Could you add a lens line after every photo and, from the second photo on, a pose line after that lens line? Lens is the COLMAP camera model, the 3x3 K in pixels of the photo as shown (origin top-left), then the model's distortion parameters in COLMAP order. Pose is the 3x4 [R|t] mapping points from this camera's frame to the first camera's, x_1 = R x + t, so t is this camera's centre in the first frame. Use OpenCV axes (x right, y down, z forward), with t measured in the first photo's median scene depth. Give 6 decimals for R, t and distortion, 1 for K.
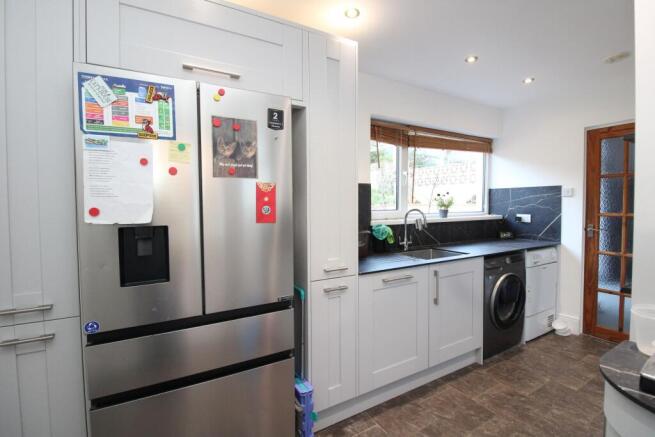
lens RADIAL K [[306.3, 0, 330.2], [0, 306.3, 207.6], [0, 0, 1]] dist [-0.017388, -0.000290]
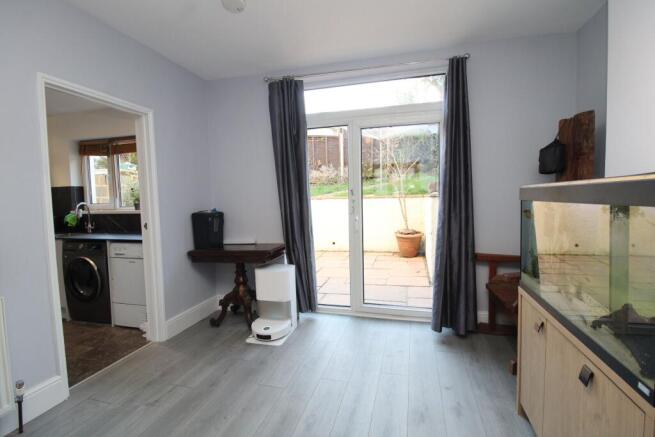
lens RADIAL K [[306.3, 0, 330.2], [0, 306.3, 207.6], [0, 0, 1]] dist [-0.017388, -0.000290]
pose [[0.715672, 0.014274, -0.698290, 1.976125], [0.001727, 0.999752, 0.022207, -0.002859], [0.698434, -0.017099, 0.715470, 0.777394]]
